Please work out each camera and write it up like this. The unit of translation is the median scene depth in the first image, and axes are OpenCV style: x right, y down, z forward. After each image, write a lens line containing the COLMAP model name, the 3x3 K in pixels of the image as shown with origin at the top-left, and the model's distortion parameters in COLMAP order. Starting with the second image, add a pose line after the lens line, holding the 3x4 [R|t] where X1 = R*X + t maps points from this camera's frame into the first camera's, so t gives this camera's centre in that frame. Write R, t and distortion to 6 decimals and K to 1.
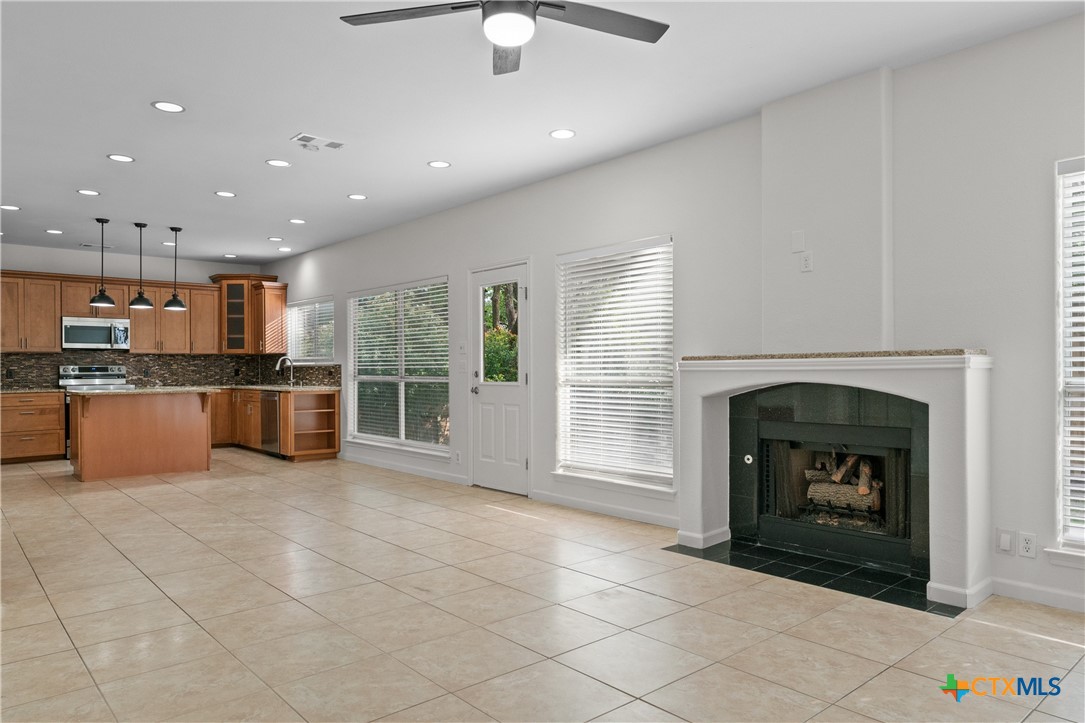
lens RADIAL K [[707.2, 0, 543.1], [0, 707.2, 364.8], [0, 0, 1]] dist [-0.001414, 0.001417]
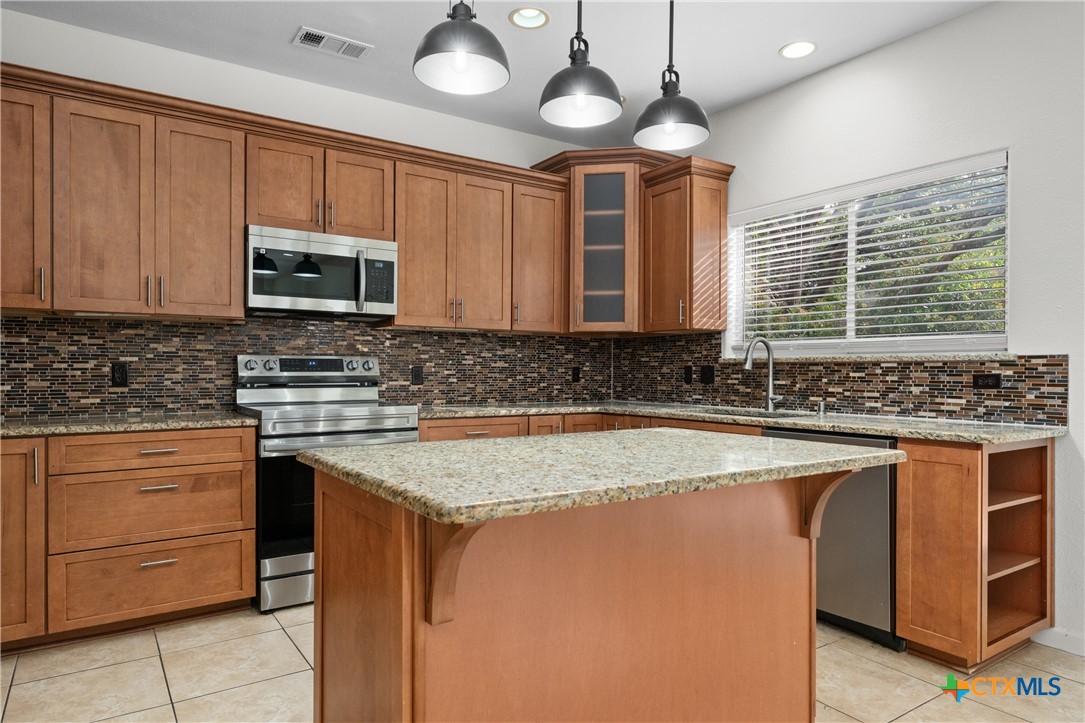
lens RADIAL K [[665.2, 0, 541.2], [0, 665.2, 363.9], [0, 0, 1]] dist [-0.006305, 0.003471]
pose [[0.993023, 0.008869, -0.117585, -0.459529], [-0.009343, 0.999950, -0.003481, 0.006068], [0.117549, 0.004556, 0.993057, 0.634554]]
